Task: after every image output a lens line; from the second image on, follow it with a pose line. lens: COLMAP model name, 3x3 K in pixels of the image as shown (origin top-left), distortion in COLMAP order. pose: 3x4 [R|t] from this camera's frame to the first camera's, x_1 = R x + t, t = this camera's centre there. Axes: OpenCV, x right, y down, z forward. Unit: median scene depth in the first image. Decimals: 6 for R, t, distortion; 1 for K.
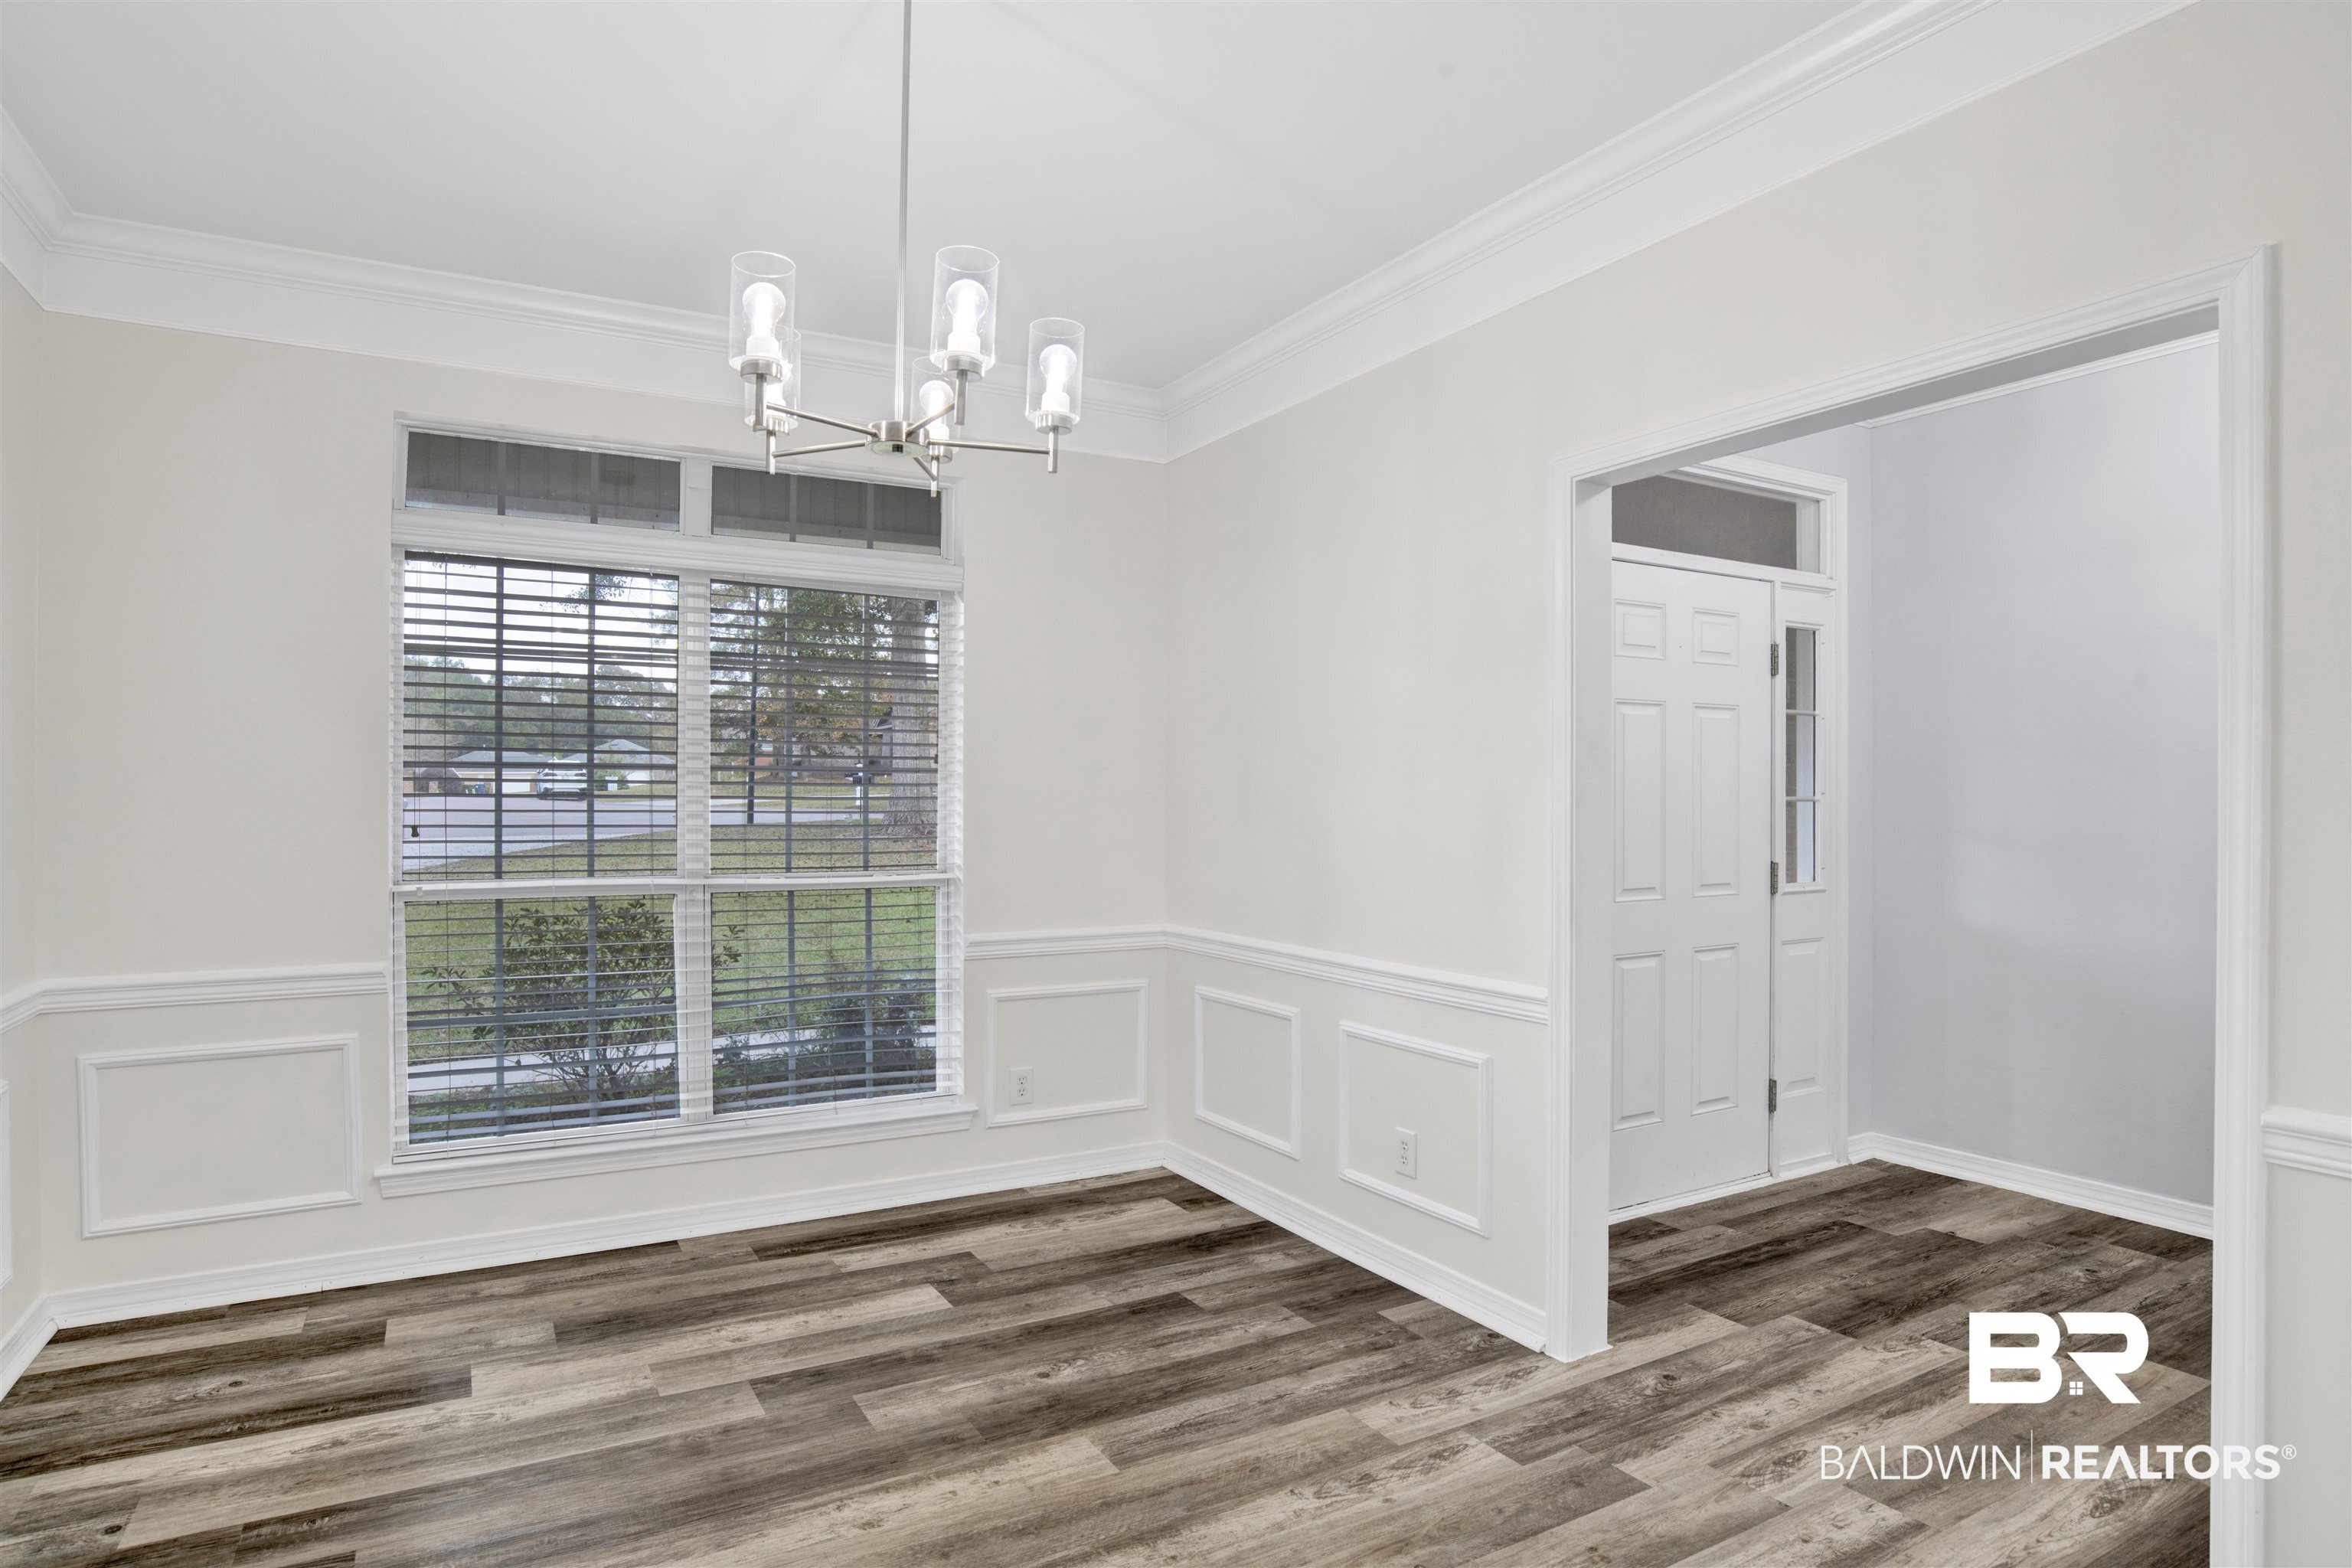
lens RADIAL K [[1300.5, 0, 1162.3], [0, 1300.5, 803.7], [0, 0, 1]] dist [-0.000871, 0.001528]
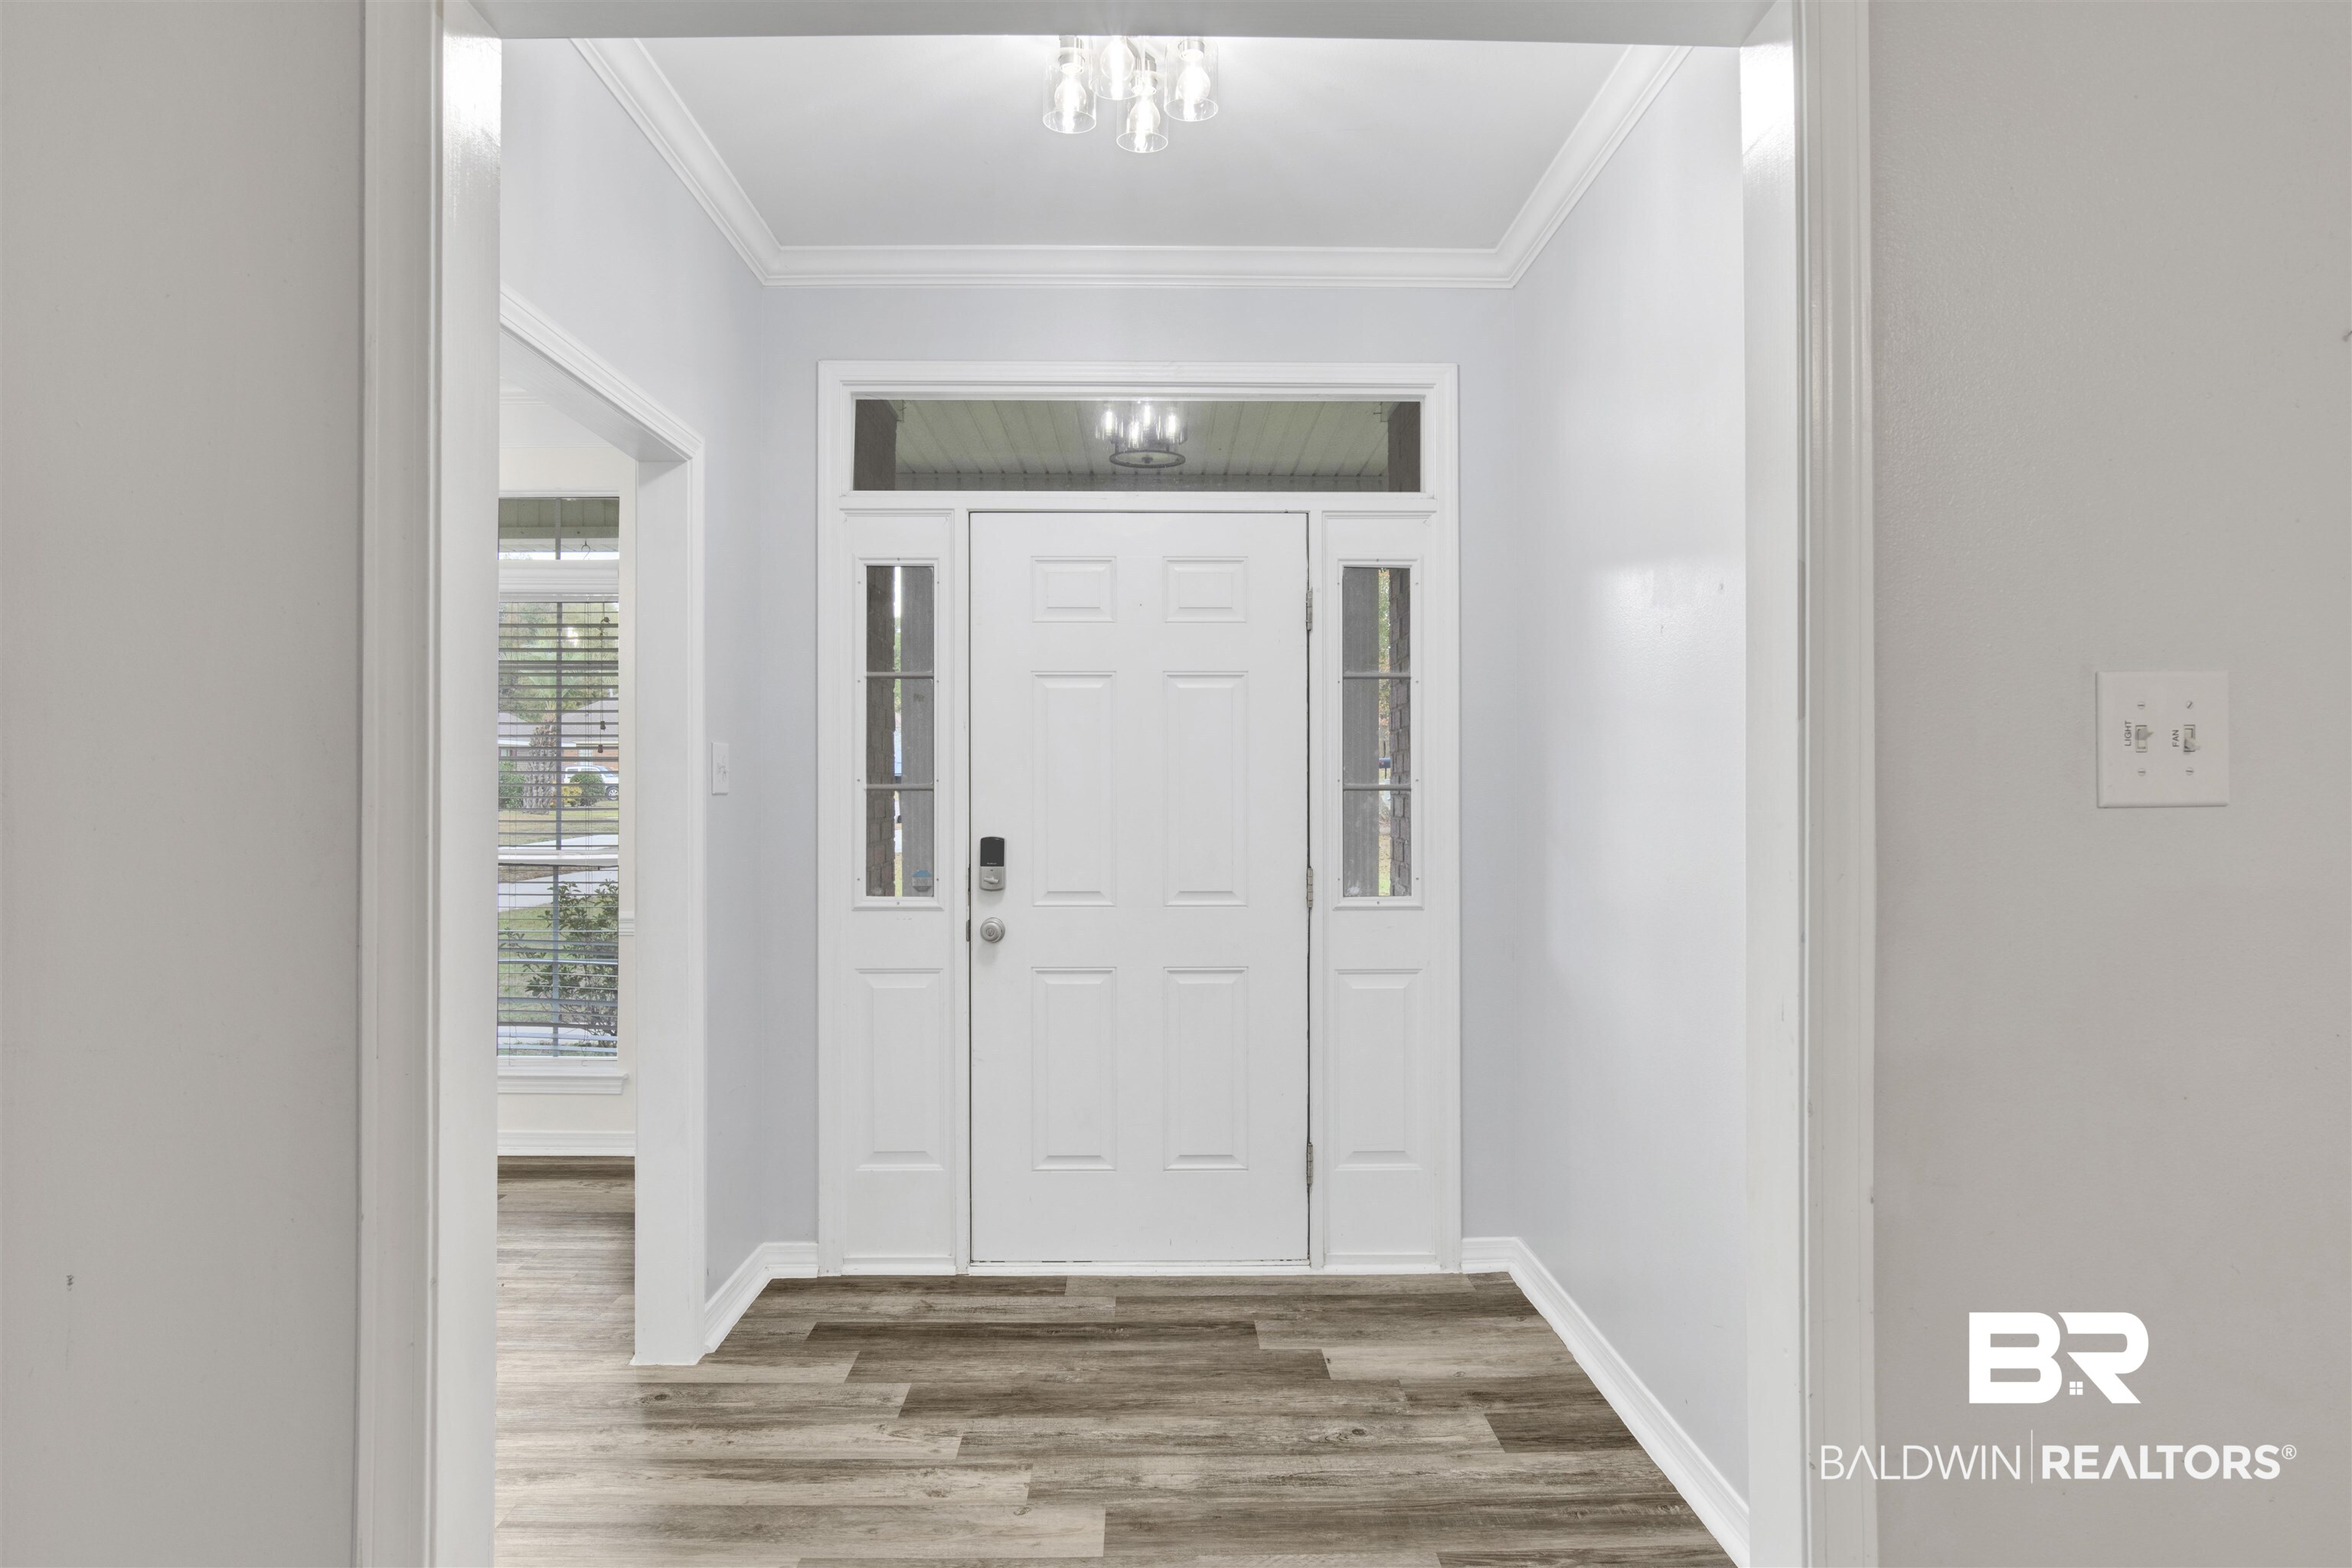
lens RADIAL K [[1464.0, 0, 1179.6], [0, 1464.0, 783.9], [0, 0, 1]] dist [-0.054329, -0.001273]
pose [[0.854226, 0.001781, -0.519900, 0.989197], [-0.004210, 0.999985, -0.003491, -0.002647], [0.519886, 0.005171, 0.854220, 0.234355]]
